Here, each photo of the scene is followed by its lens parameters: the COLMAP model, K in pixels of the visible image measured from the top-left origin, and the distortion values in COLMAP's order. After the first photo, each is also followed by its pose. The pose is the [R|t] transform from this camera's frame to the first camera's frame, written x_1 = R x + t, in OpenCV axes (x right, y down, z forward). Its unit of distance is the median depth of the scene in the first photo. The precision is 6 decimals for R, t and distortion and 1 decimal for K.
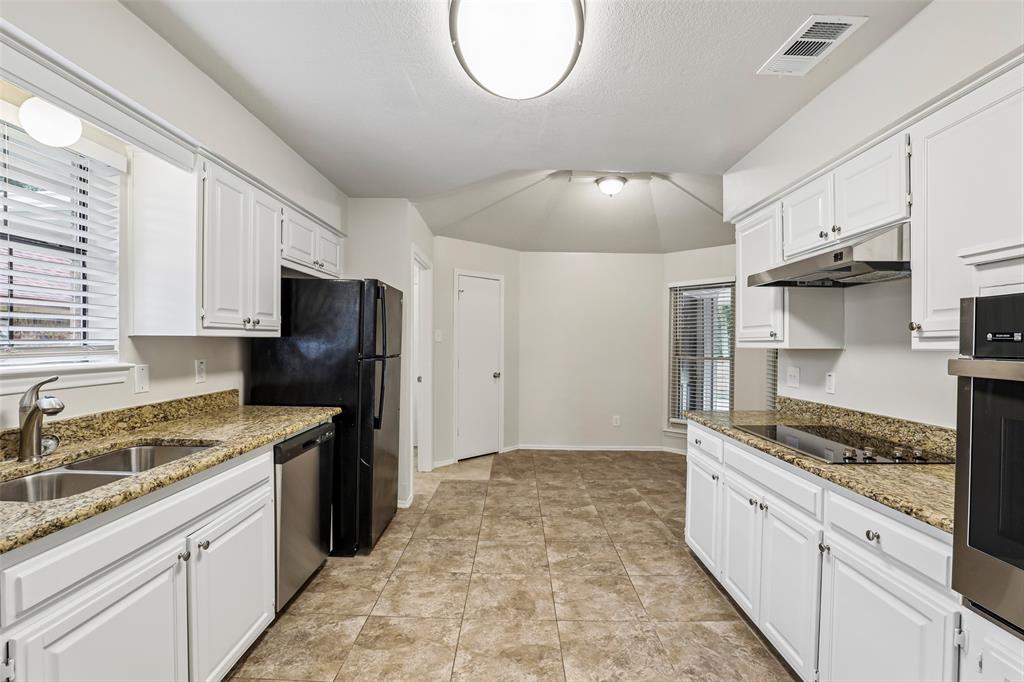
lens RADIAL K [[471.1, 0, 521.6], [0, 471.1, 344.5], [0, 0, 1]] dist [-0.032810, 0.005789]
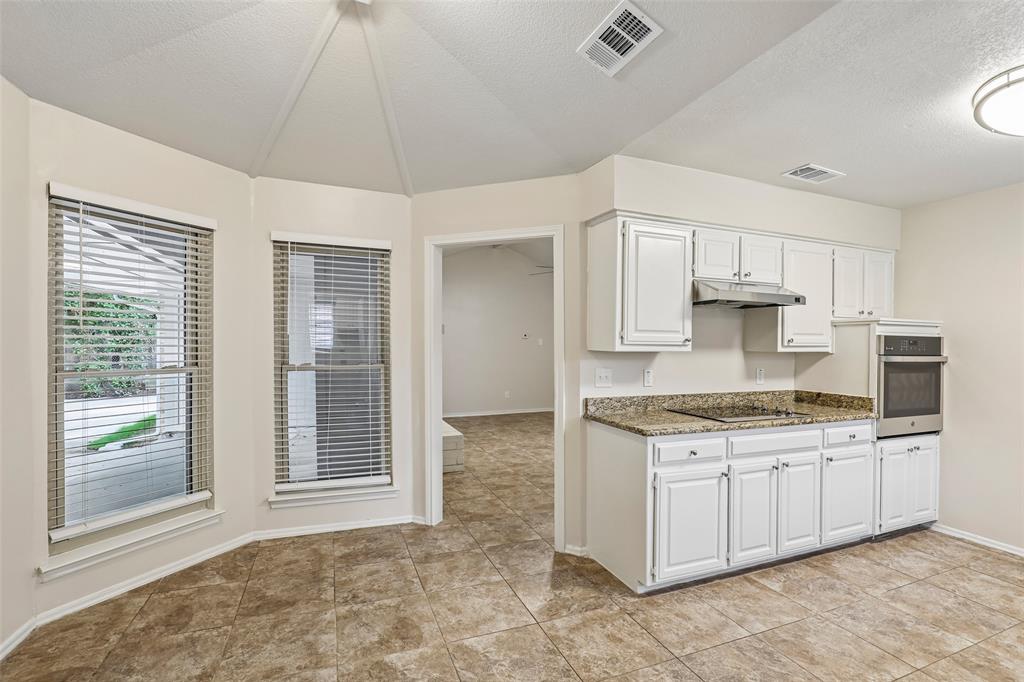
lens RADIAL K [[471.1, 0, 511.9], [0, 471.1, 342.3], [0, 0, 1]] dist [-0.032810, 0.005789]
pose [[-0.355847, -0.008388, 0.934506, -0.359980], [-0.012099, 0.999917, 0.004368, -0.014283], [-0.934466, -0.009752, -0.355920, 1.632750]]
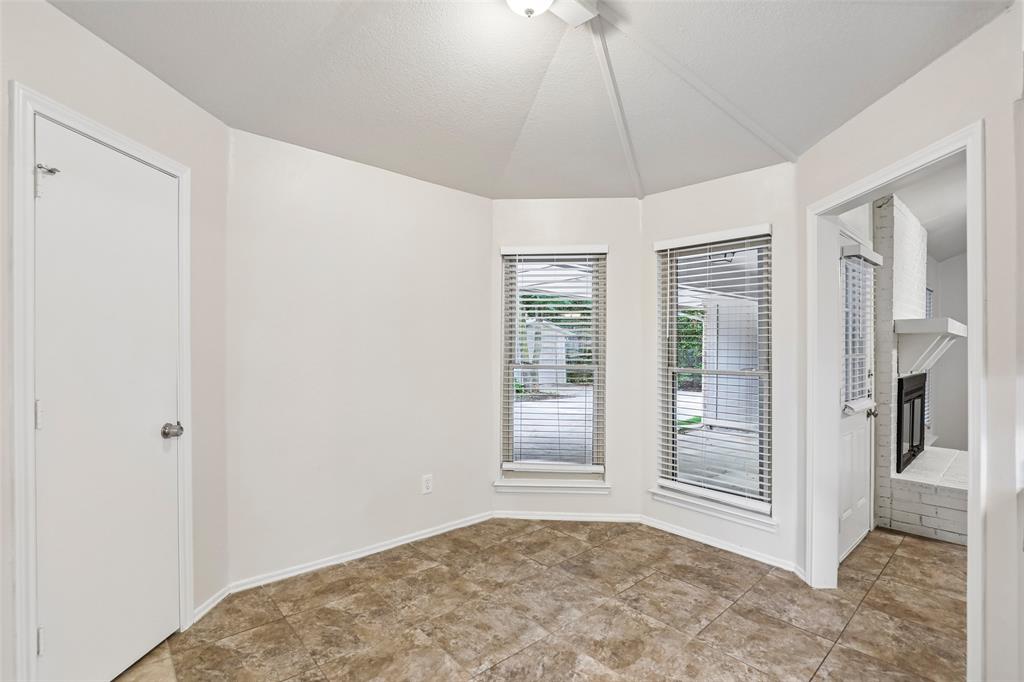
lens RADIAL K [[471.1, 0, 517.0], [0, 471.1, 343.7], [0, 0, 1]] dist [-0.032810, 0.005789]
pose [[0.747420, 0.000034, 0.664352, -0.181060], [-0.000354, 1.000000, 0.000347, -0.005948], [-0.664352, -0.000495, 0.747420, 1.084859]]
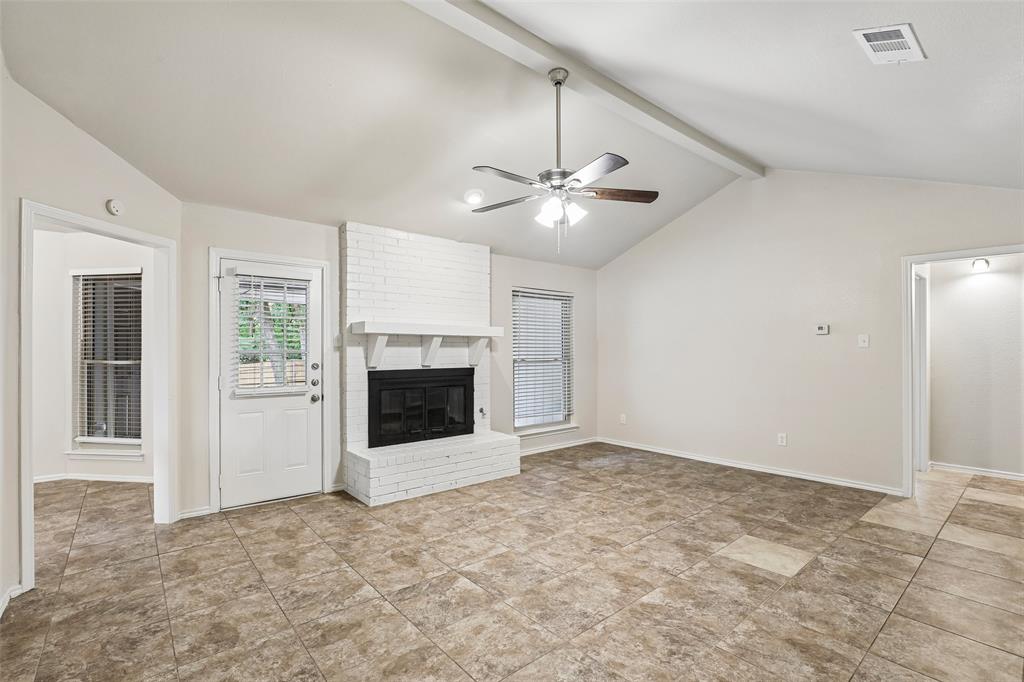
lens RADIAL K [[471.1, 0, 517.1], [0, 471.1, 342.6], [0, 0, 1]] dist [-0.032810, 0.005789]
pose [[0.765395, -0.002279, 0.643556, 0.821690], [0.005274, 0.999982, -0.002731, 0.002468], [-0.643539, 0.005485, 0.765394, -0.204861]]
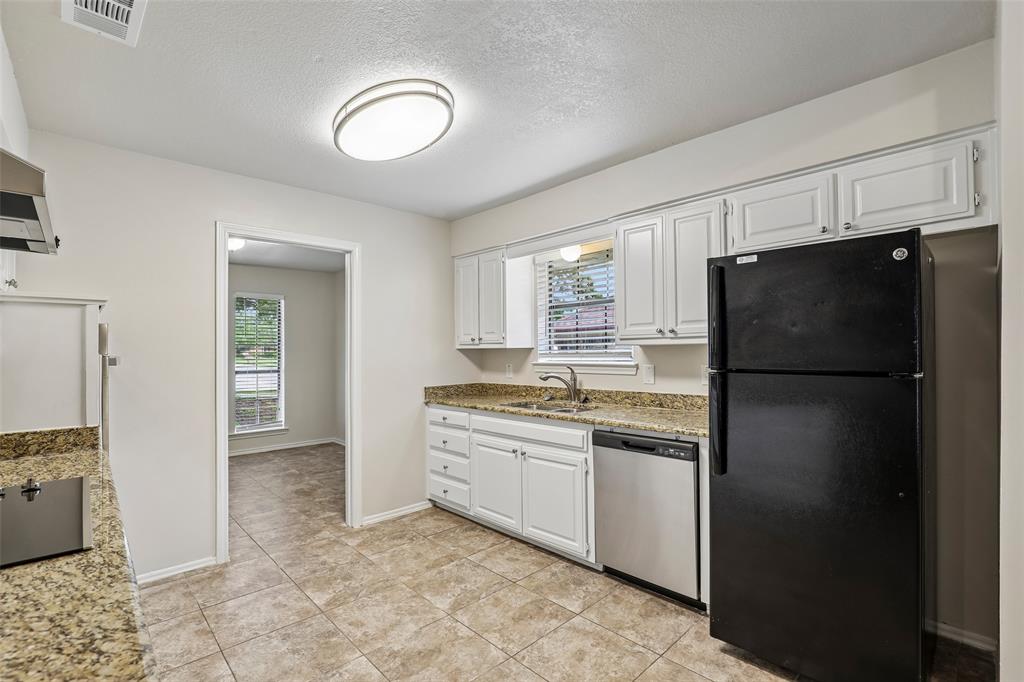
lens RADIAL K [[471.1, 0, 509.2], [0, 471.1, 345.6], [0, 0, 1]] dist [-0.032810, 0.005789]
pose [[-0.733570, -0.011781, -0.679511, 0.395524], [-0.002679, 0.999892, -0.014444, 0.003167], [0.679608, -0.008776, -0.733523, 1.337932]]
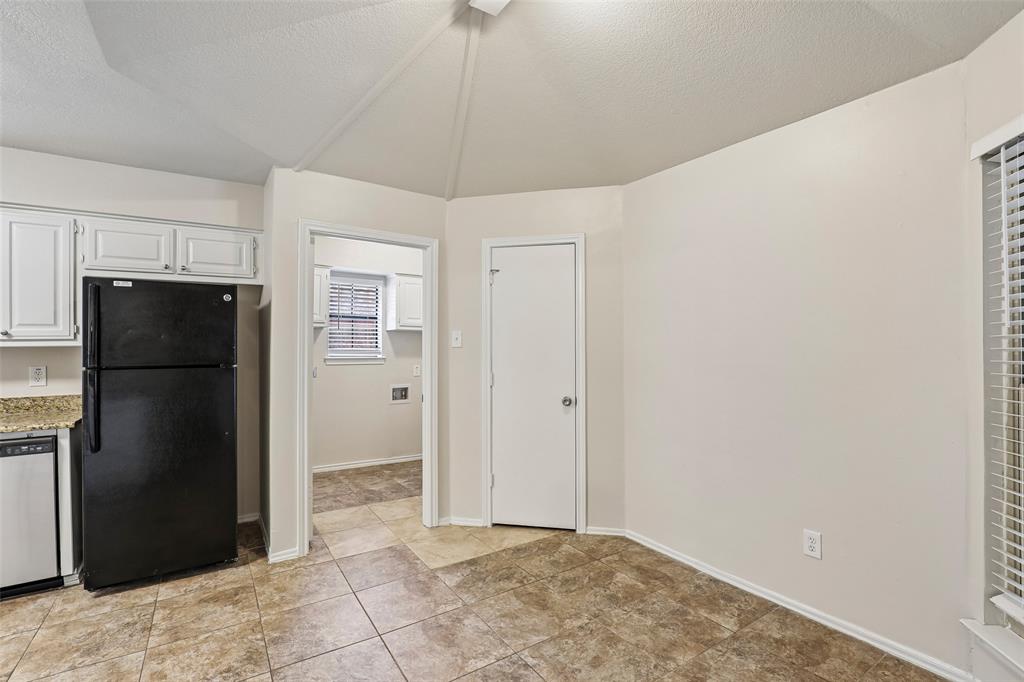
lens RADIAL K [[471.1, 0, 512.4], [0, 471.1, 343.9], [0, 0, 1]] dist [-0.032810, 0.005789]
pose [[0.542504, -0.020854, -0.839794, 0.831822], [0.008024, 0.999775, -0.019643, 0.006393], [0.840015, 0.003918, 0.542549, 1.224298]]
